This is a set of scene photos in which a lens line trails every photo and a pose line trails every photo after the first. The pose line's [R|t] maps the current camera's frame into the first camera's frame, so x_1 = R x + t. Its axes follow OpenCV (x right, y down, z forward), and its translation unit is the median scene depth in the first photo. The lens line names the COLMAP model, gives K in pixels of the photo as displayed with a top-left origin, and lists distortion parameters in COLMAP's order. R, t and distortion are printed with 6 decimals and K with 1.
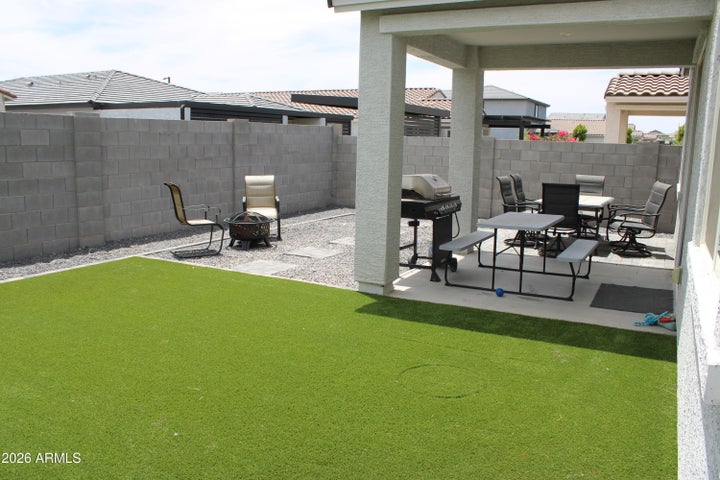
lens RADIAL K [[594.3, 0, 357.0], [0, 594.3, 239.1], [0, 0, 1]] dist [-0.144891, 0.102218]
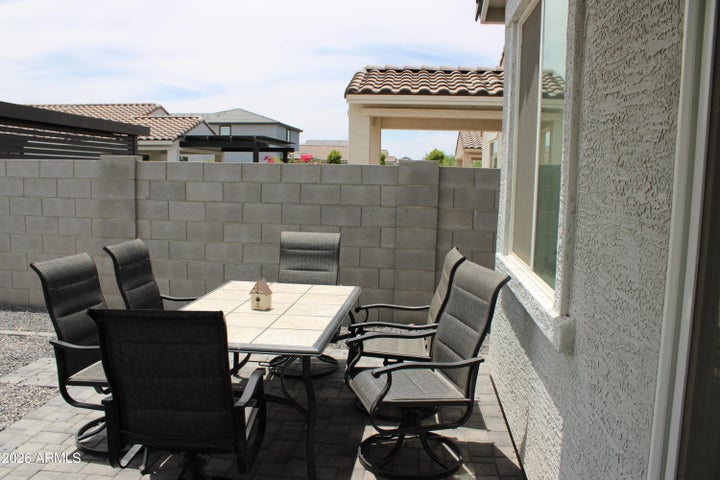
lens RADIAL K [[594.3, 0, 359.4], [0, 594.3, 240.4], [0, 0, 1]] dist [-0.144891, 0.102218]
pose [[0.922565, -0.045255, 0.383179, 0.169159], [0.062674, 0.997485, -0.033089, -0.056637], [-0.380718, 0.054543, 0.923081, 0.362588]]
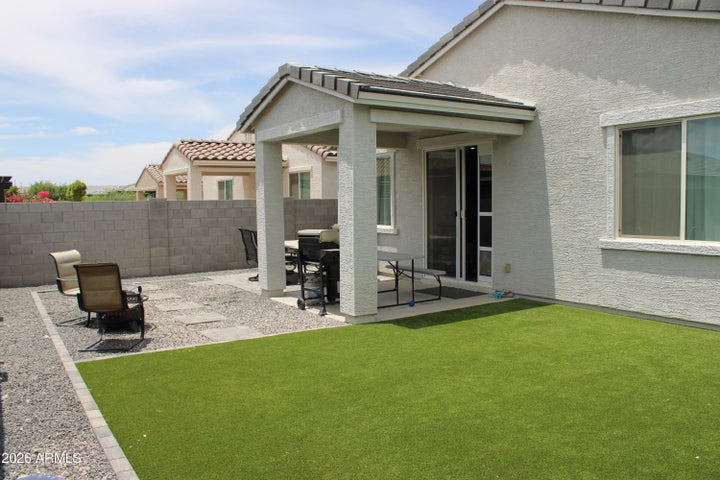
lens RADIAL K [[594.3, 0, 359.5], [0, 594.3, 239.7], [0, 0, 1]] dist [-0.144891, 0.102218]
pose [[0.483865, -0.084138, 0.871089, -0.414717], [0.166867, 0.985976, 0.002545, -0.034141], [-0.859087, 0.144125, 0.491119, 0.144045]]
